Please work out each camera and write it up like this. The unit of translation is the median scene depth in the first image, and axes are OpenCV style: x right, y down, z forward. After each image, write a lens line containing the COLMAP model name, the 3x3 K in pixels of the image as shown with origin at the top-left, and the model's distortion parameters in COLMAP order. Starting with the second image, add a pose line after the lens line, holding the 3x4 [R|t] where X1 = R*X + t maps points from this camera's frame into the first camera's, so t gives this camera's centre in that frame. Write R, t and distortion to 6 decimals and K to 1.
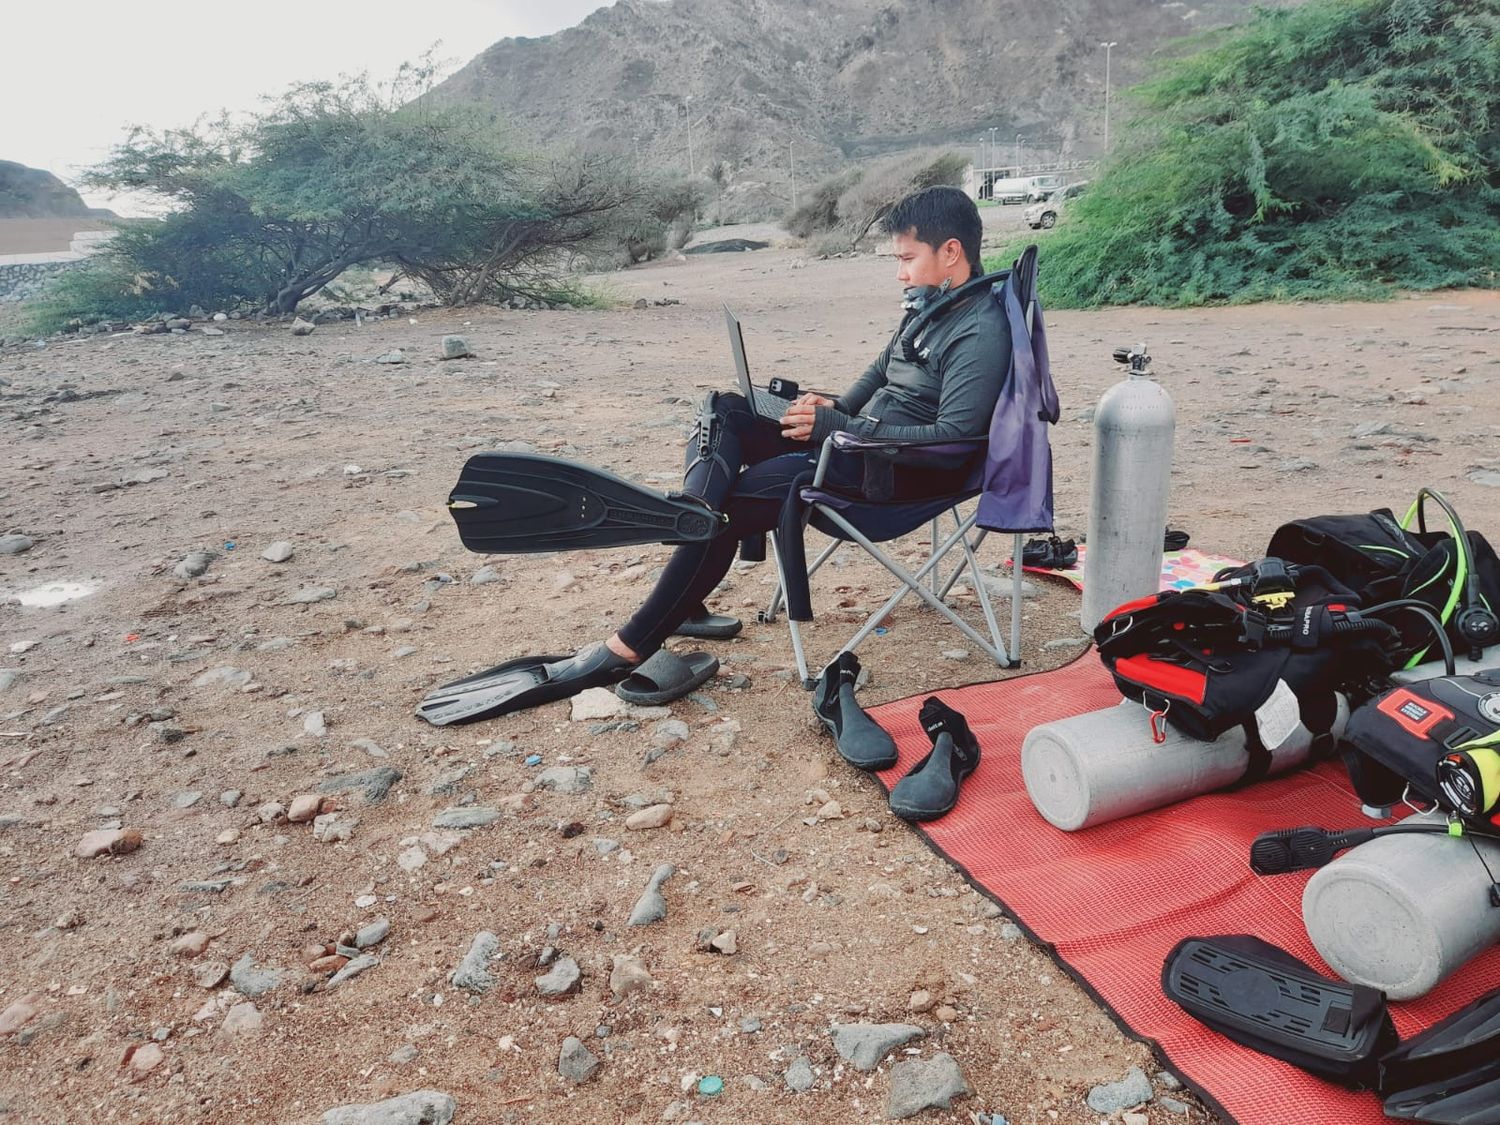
lens RADIAL K [[1103.5, 0, 755.0], [0, 1103.5, 562.1], [0, 0, 1]] dist [0.058644, -0.061326]
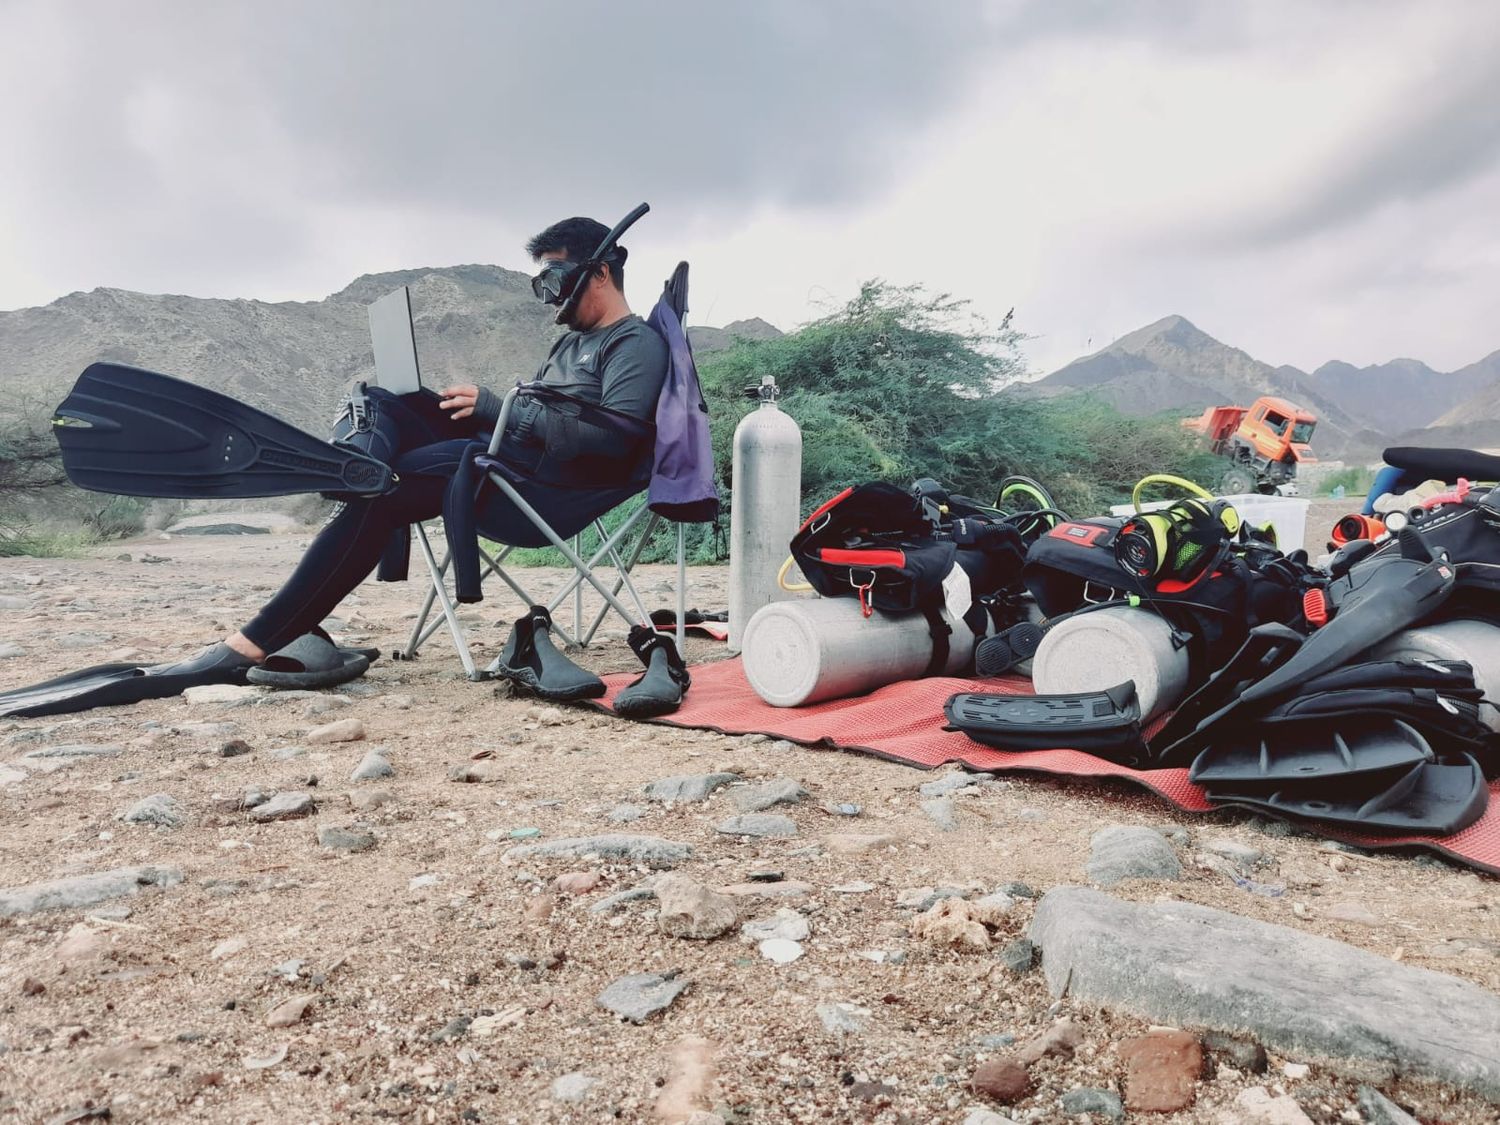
lens RADIAL K [[1103.5, 0, 755.0], [0, 1103.5, 562.1], [0, 0, 1]] dist [0.058644, -0.061326]
pose [[0.908025, 0.033731, 0.417555, -0.109624], [0.081070, 0.963761, -0.254152, 0.230972], [-0.410996, 0.264628, 0.872384, 0.069000]]
